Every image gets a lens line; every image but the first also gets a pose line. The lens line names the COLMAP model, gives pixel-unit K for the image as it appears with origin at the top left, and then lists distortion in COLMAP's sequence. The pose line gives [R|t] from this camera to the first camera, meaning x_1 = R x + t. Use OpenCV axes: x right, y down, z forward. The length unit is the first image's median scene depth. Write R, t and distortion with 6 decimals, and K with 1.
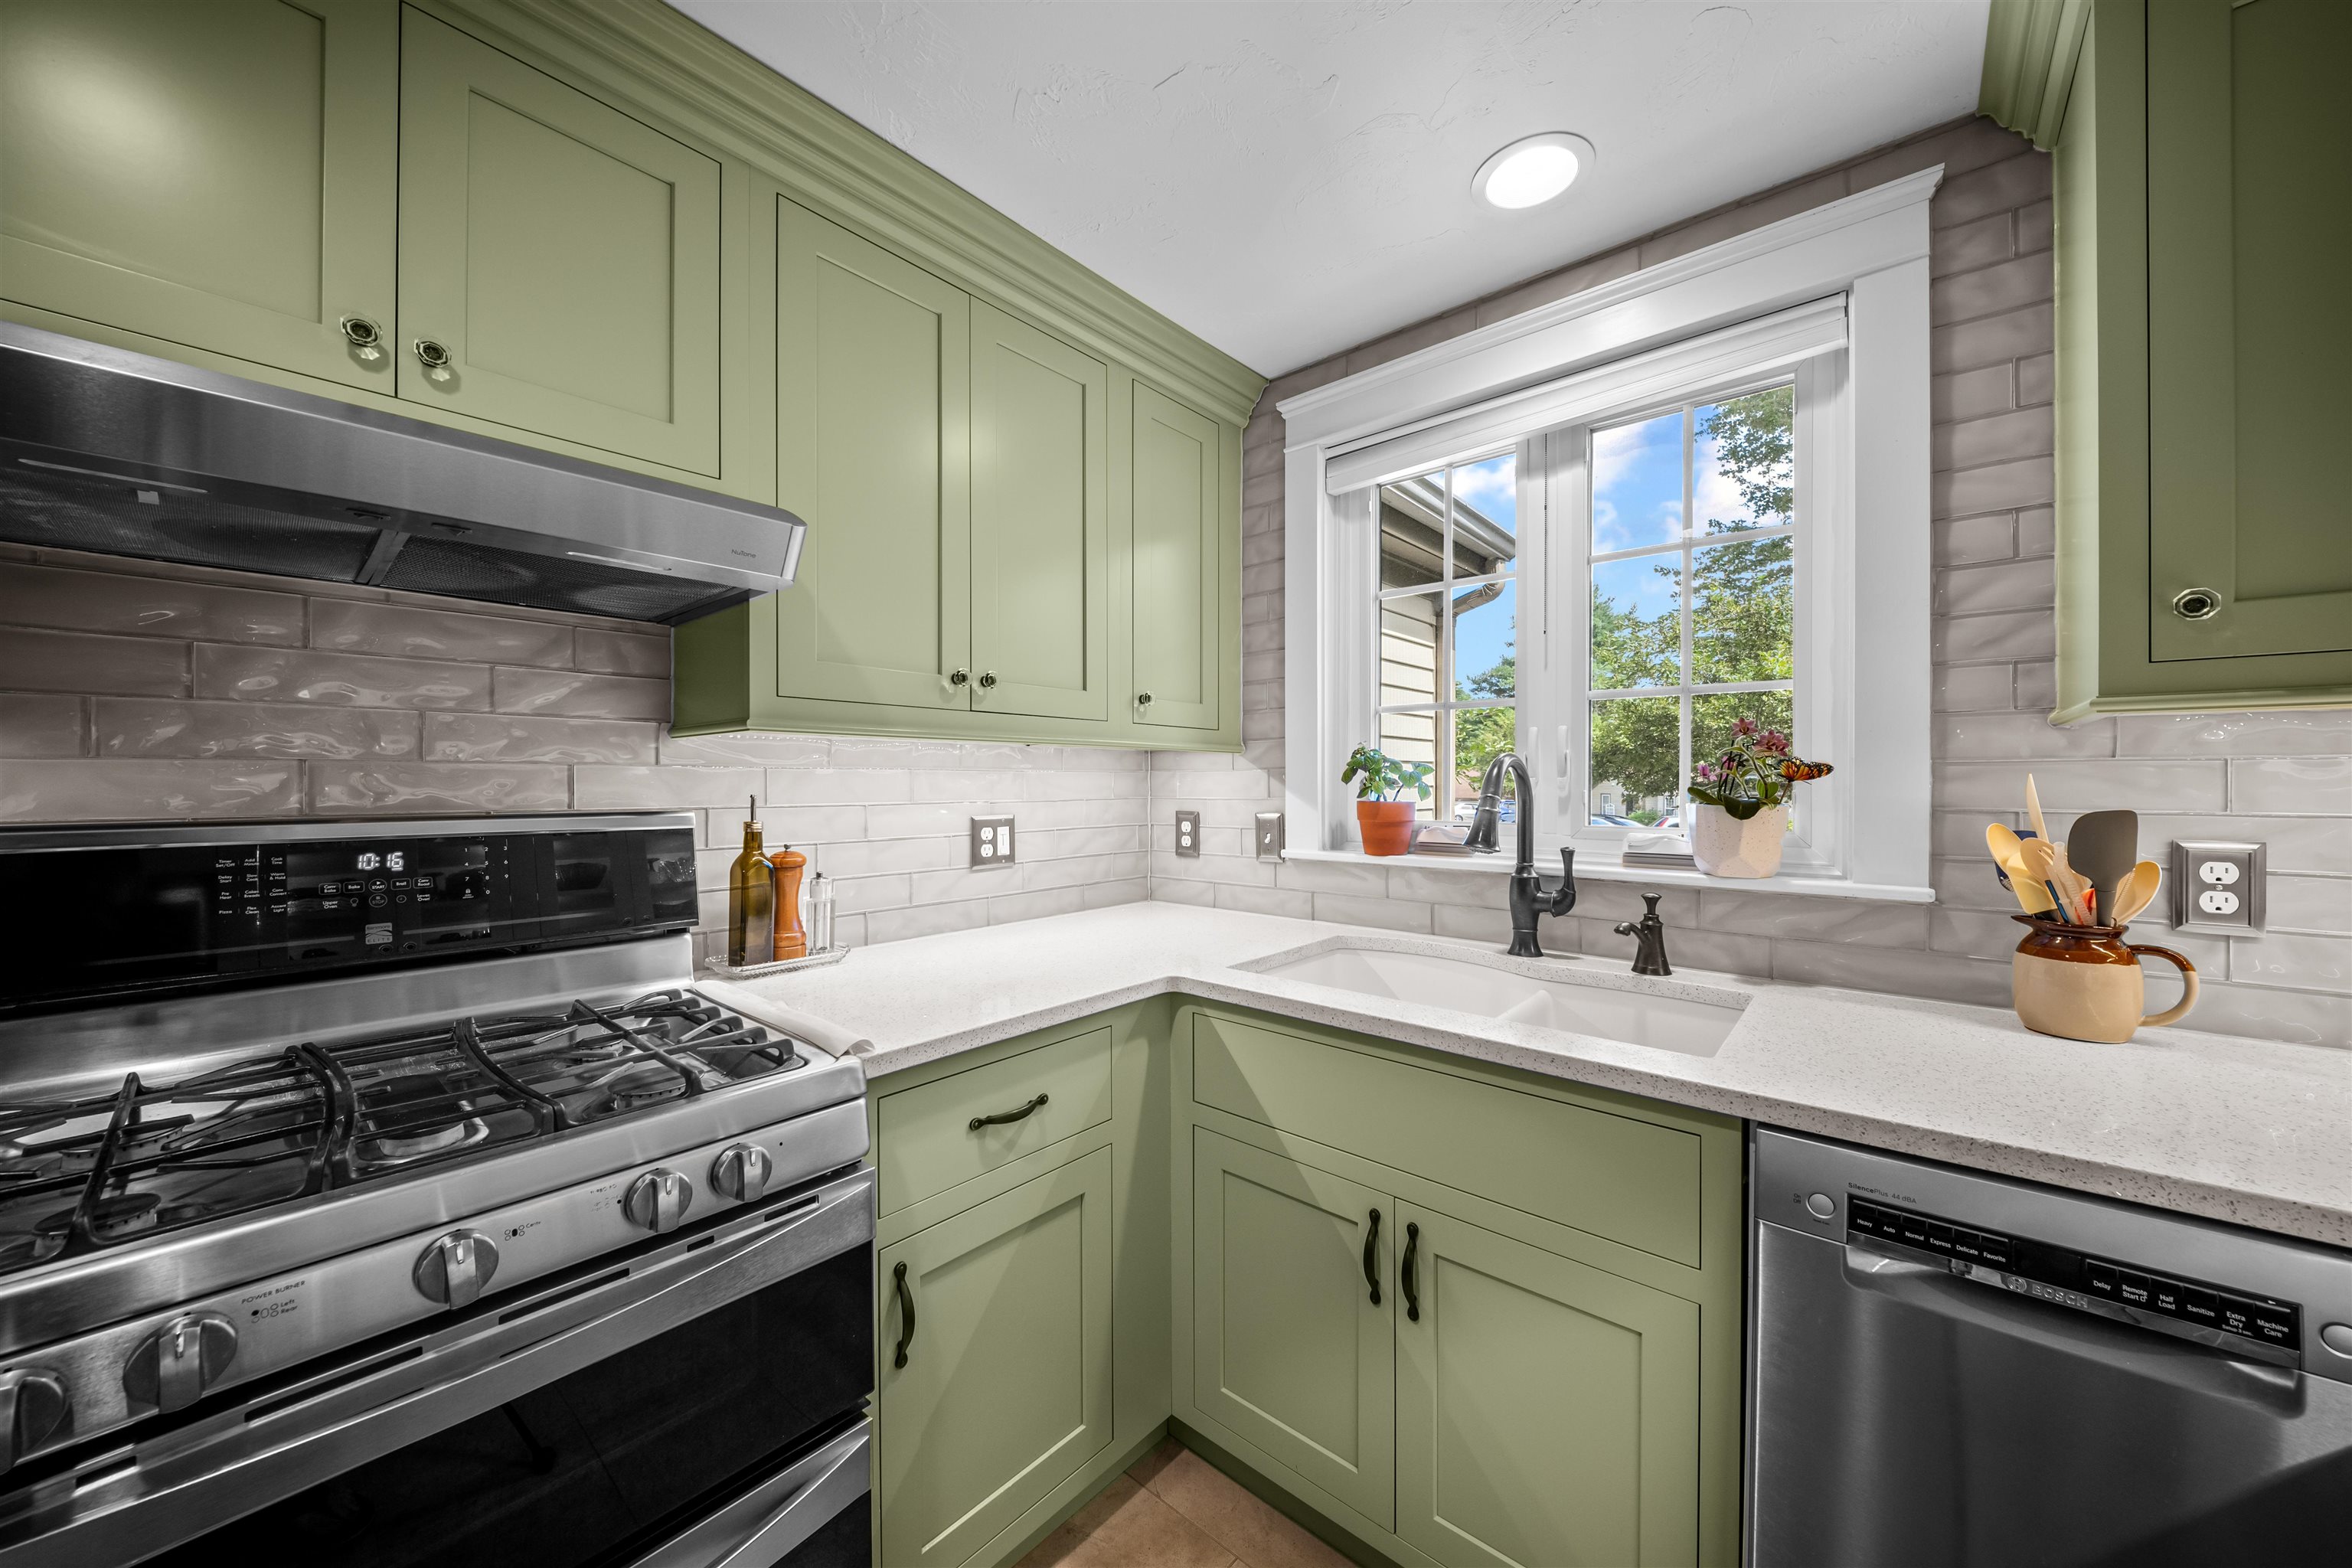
lens RADIAL K [[829.4, 0, 1159.8], [0, 829.4, 787.2], [0, 0, 1]] dist [0.001377, -0.004162]
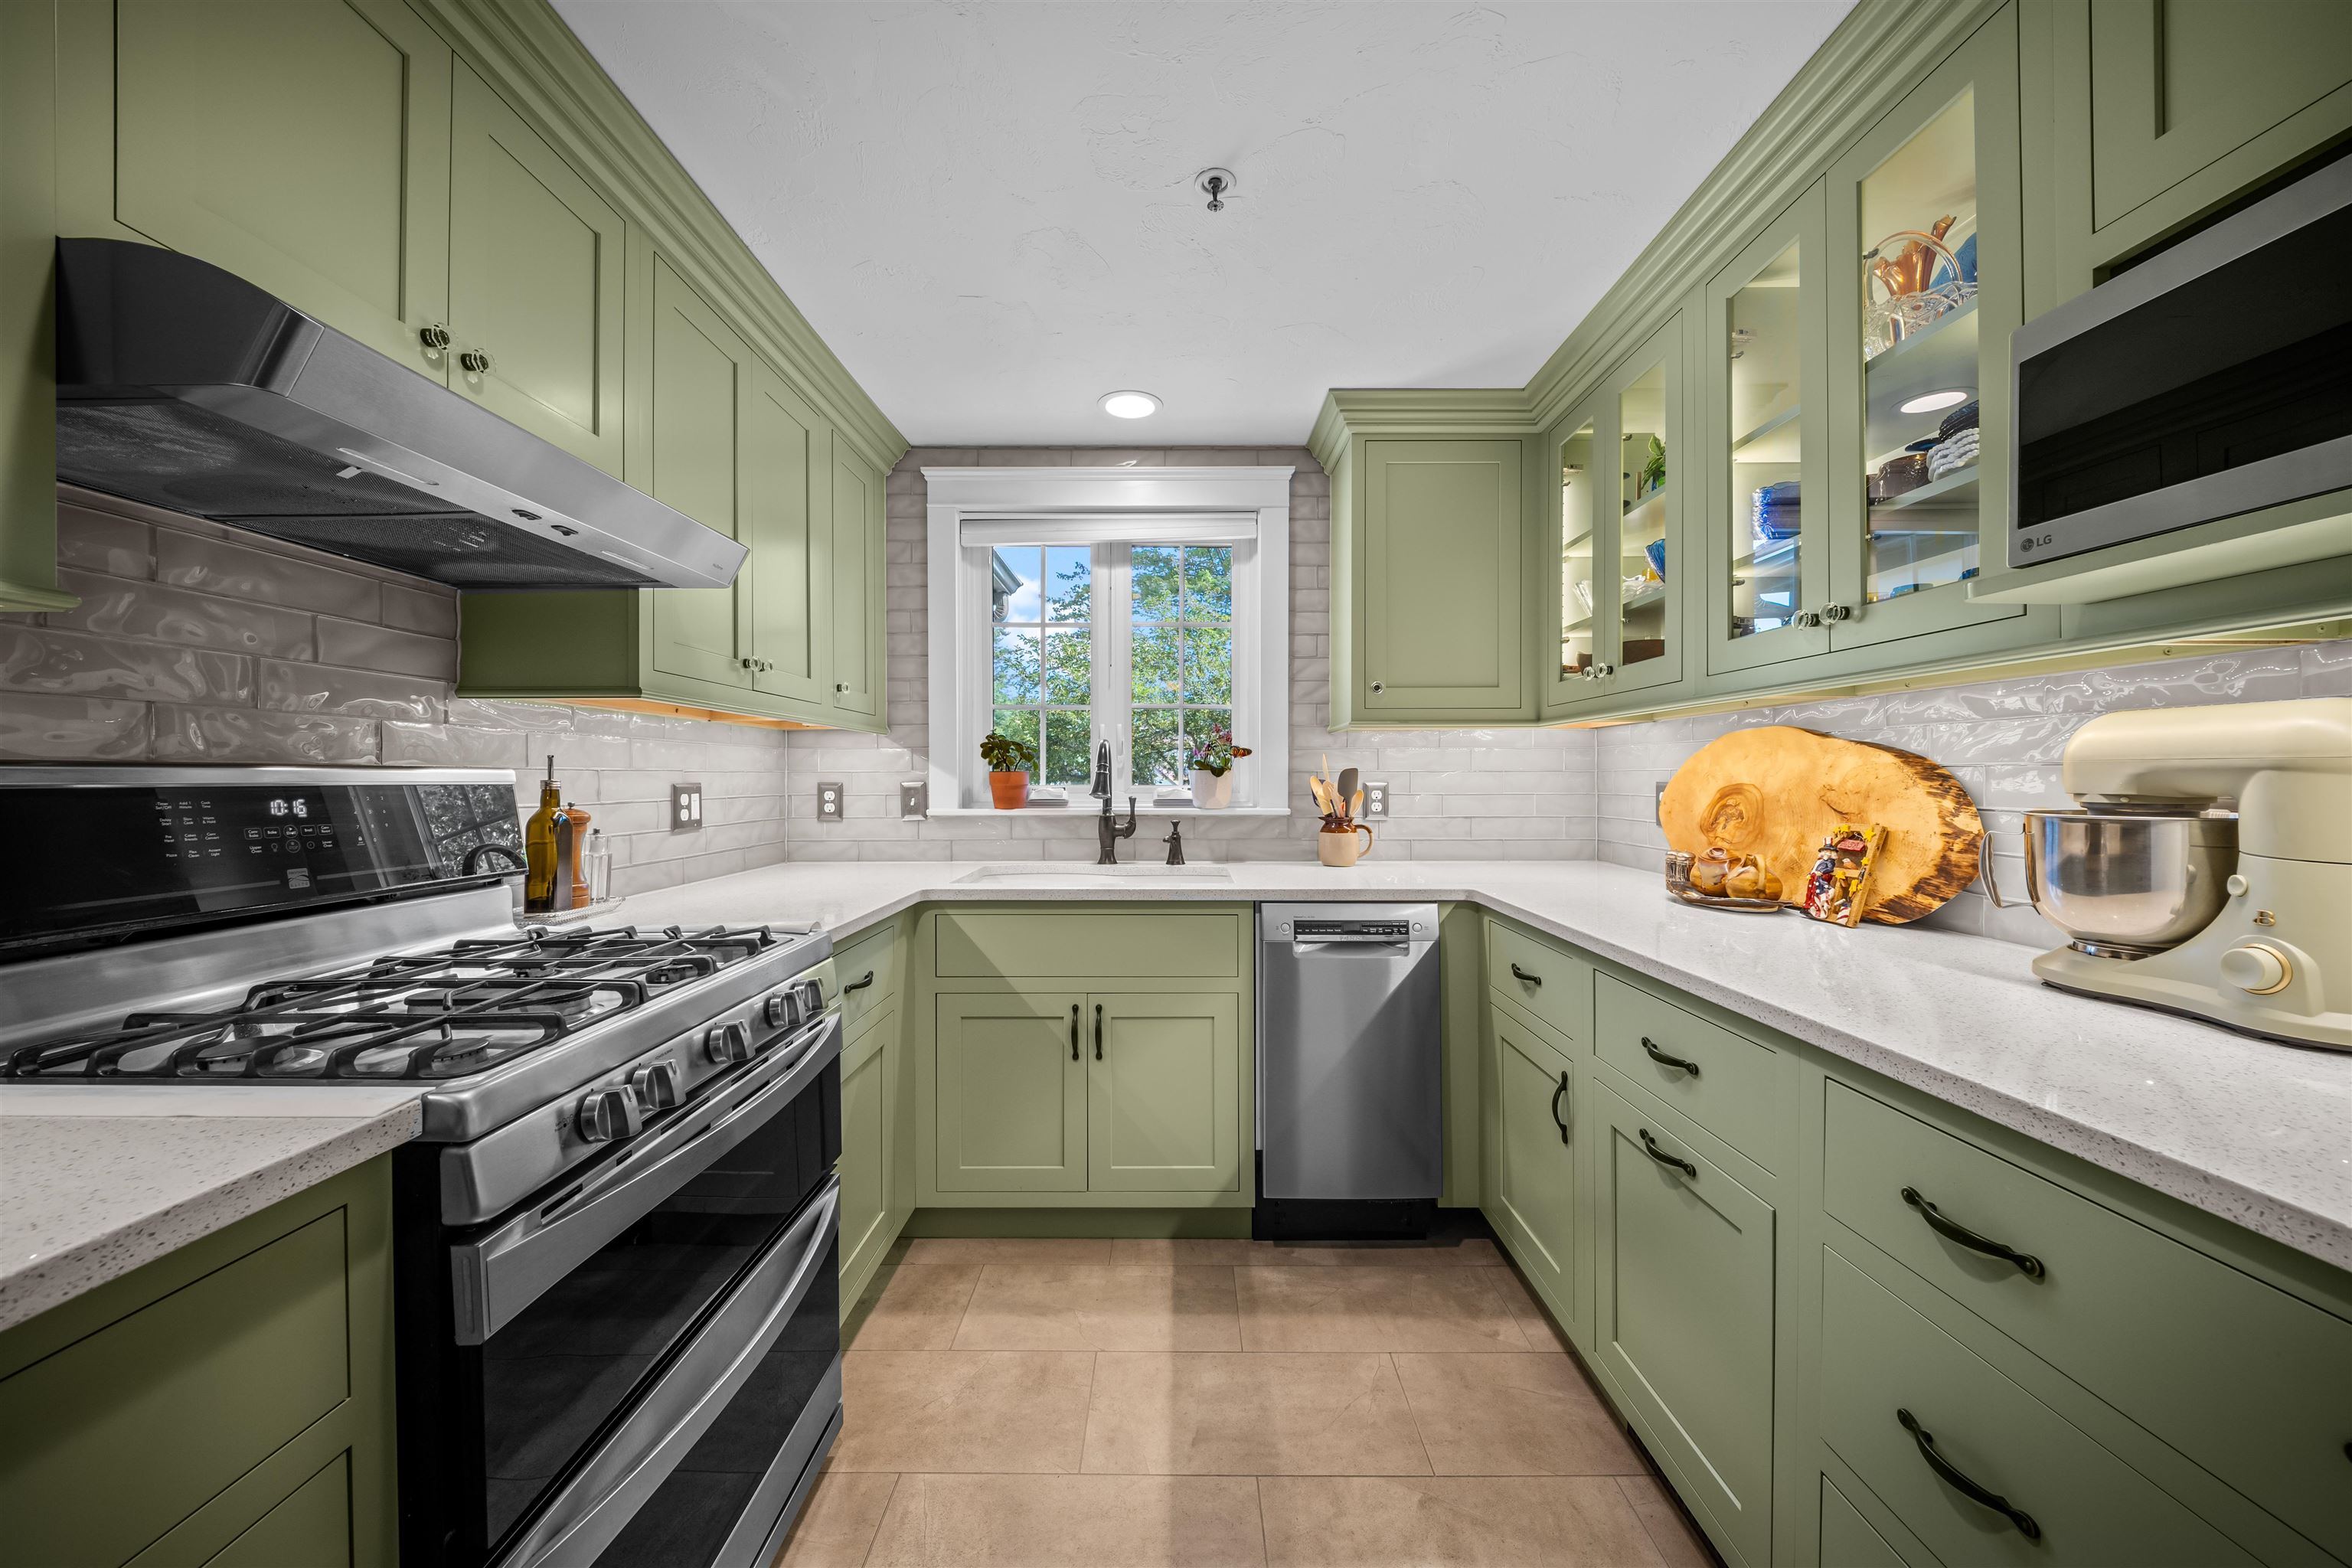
lens RADIAL K [[830.7, 0, 1178.7], [0, 830.7, 792.0], [0, 0, 1]] dist [0.001995, -0.003759]
pose [[0.746823, -0.011228, 0.664928, -0.690306], [0.004335, 0.999918, 0.012016, 0.054317], [-0.665009, -0.006091, 0.746811, -0.395860]]
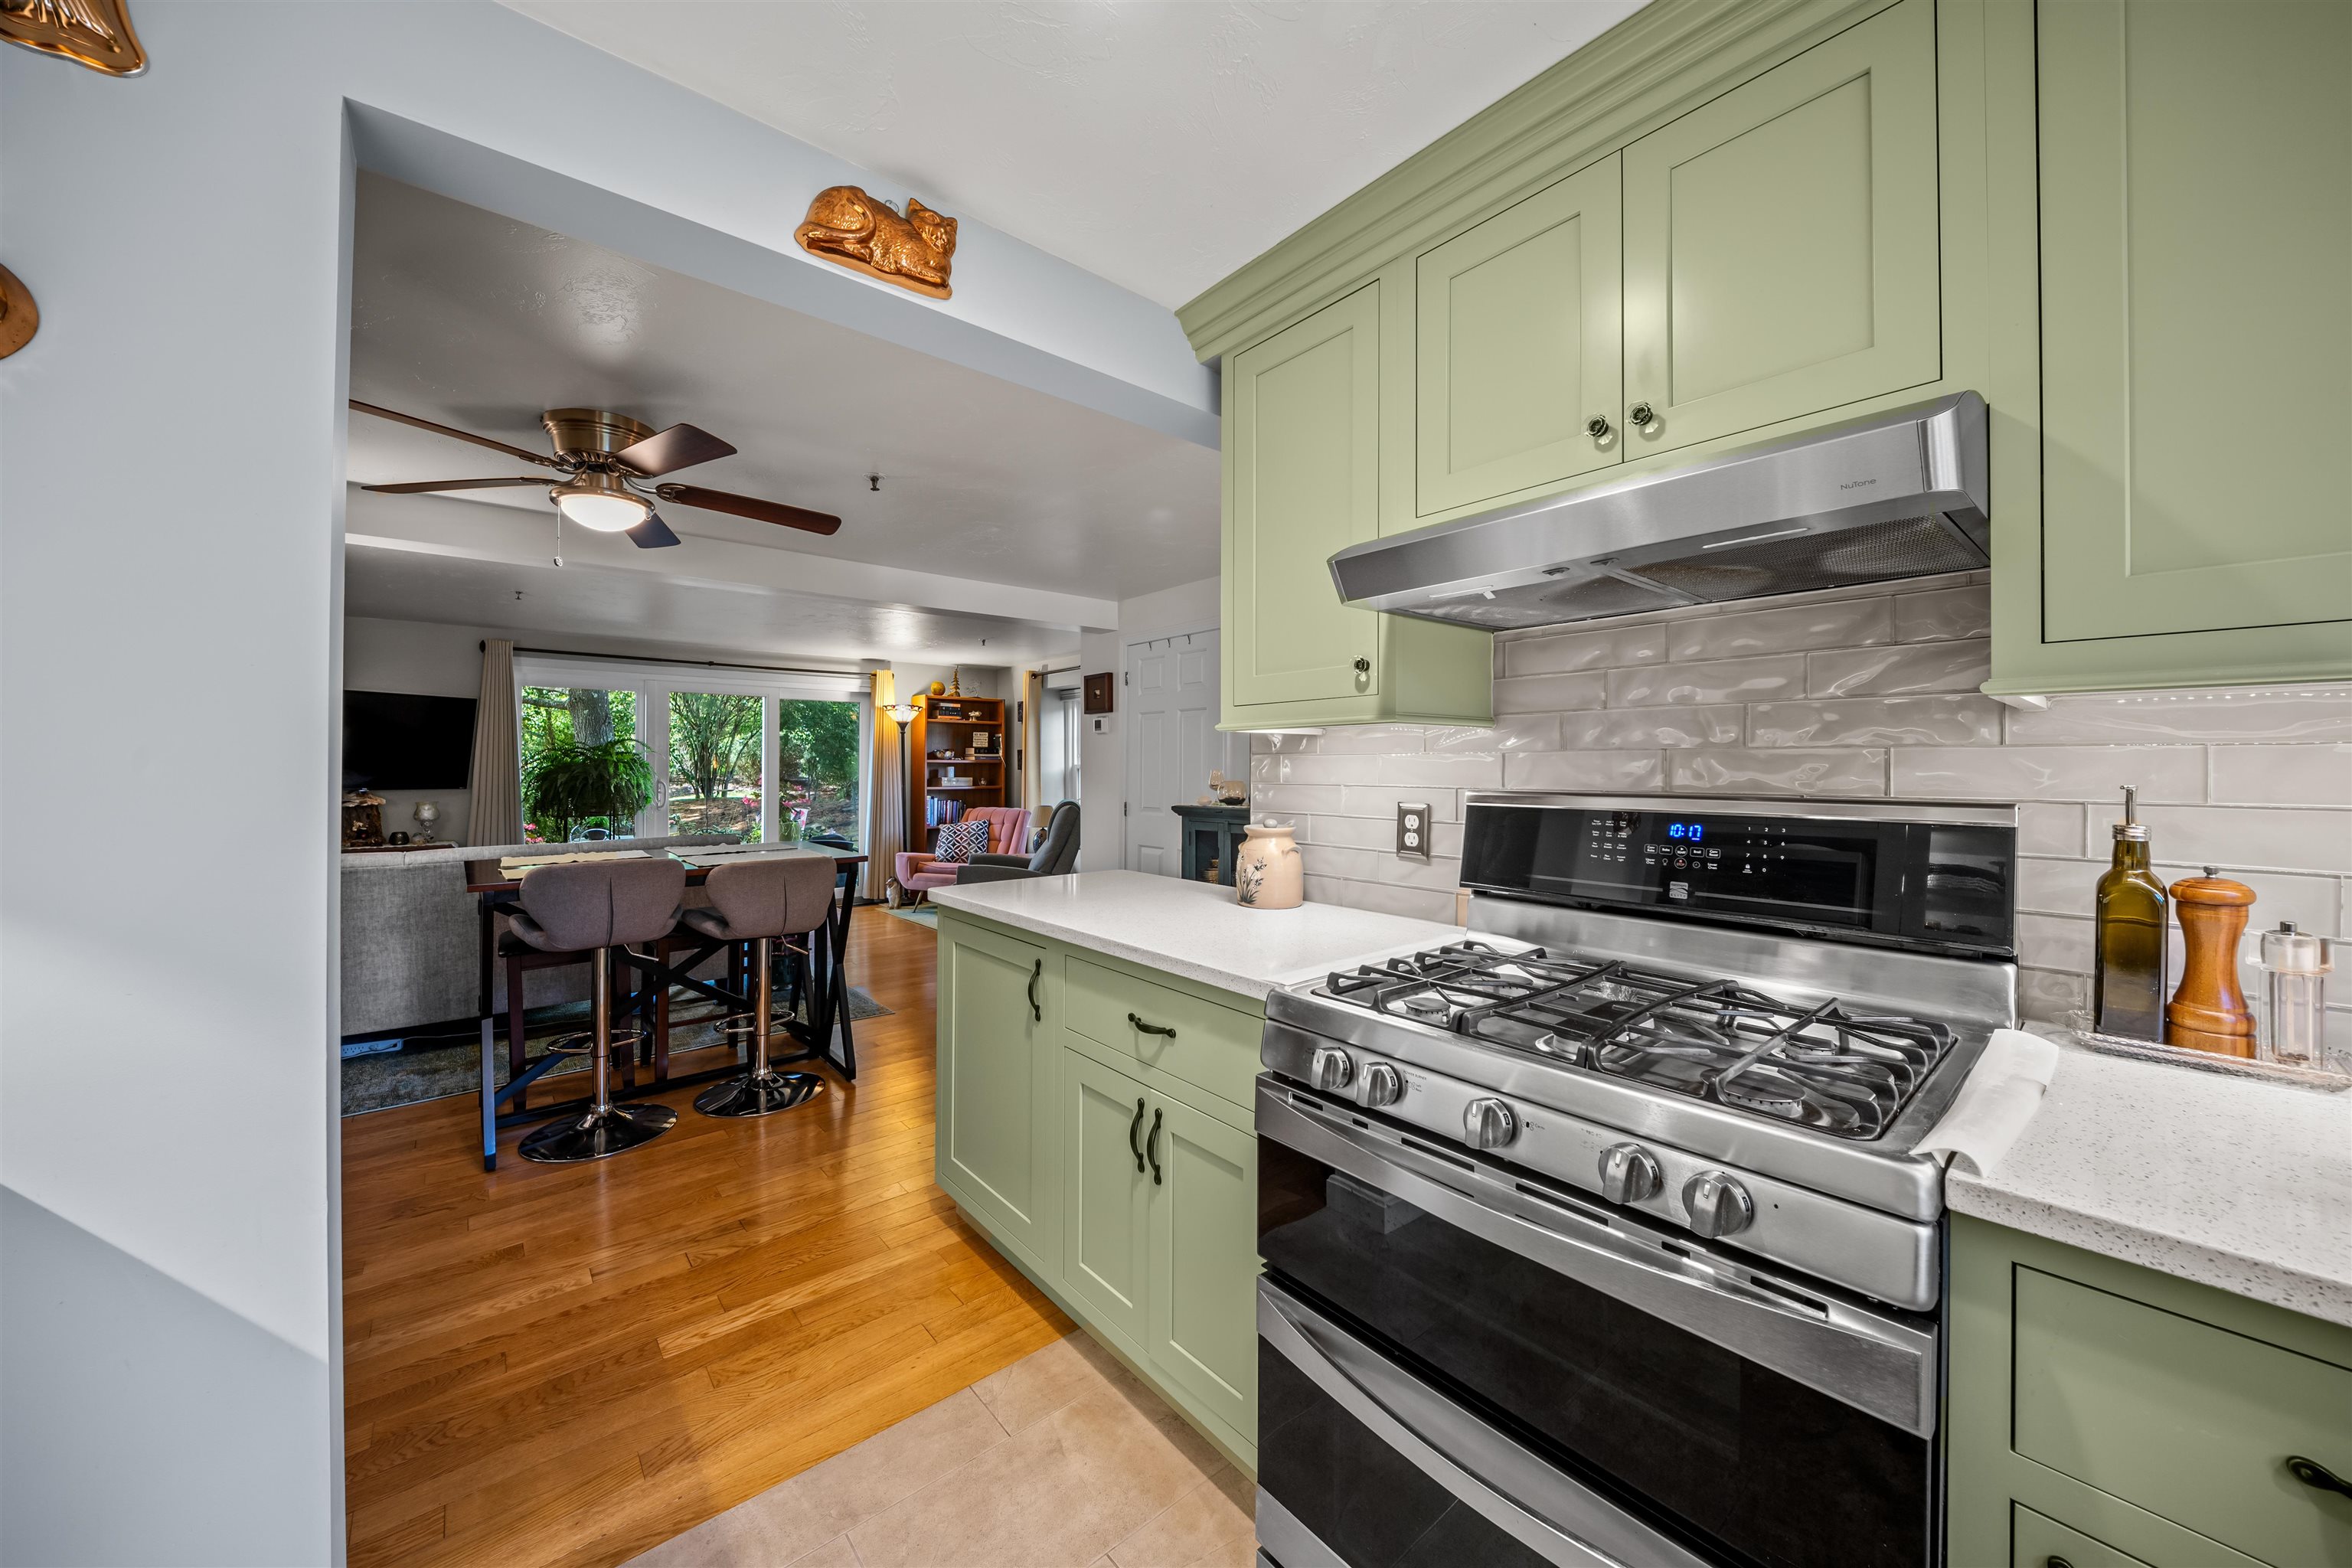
lens RADIAL K [[838.2, 0, 1182.0], [0, 838.2, 763.1], [0, 0, 1]] dist [0.027050, -0.014791]
pose [[-0.141304, -0.003615, -0.989960, 0.336449], [-0.007169, 0.999971, -0.002628, -0.002210], [0.989940, 0.006726, -0.141326, 0.380890]]
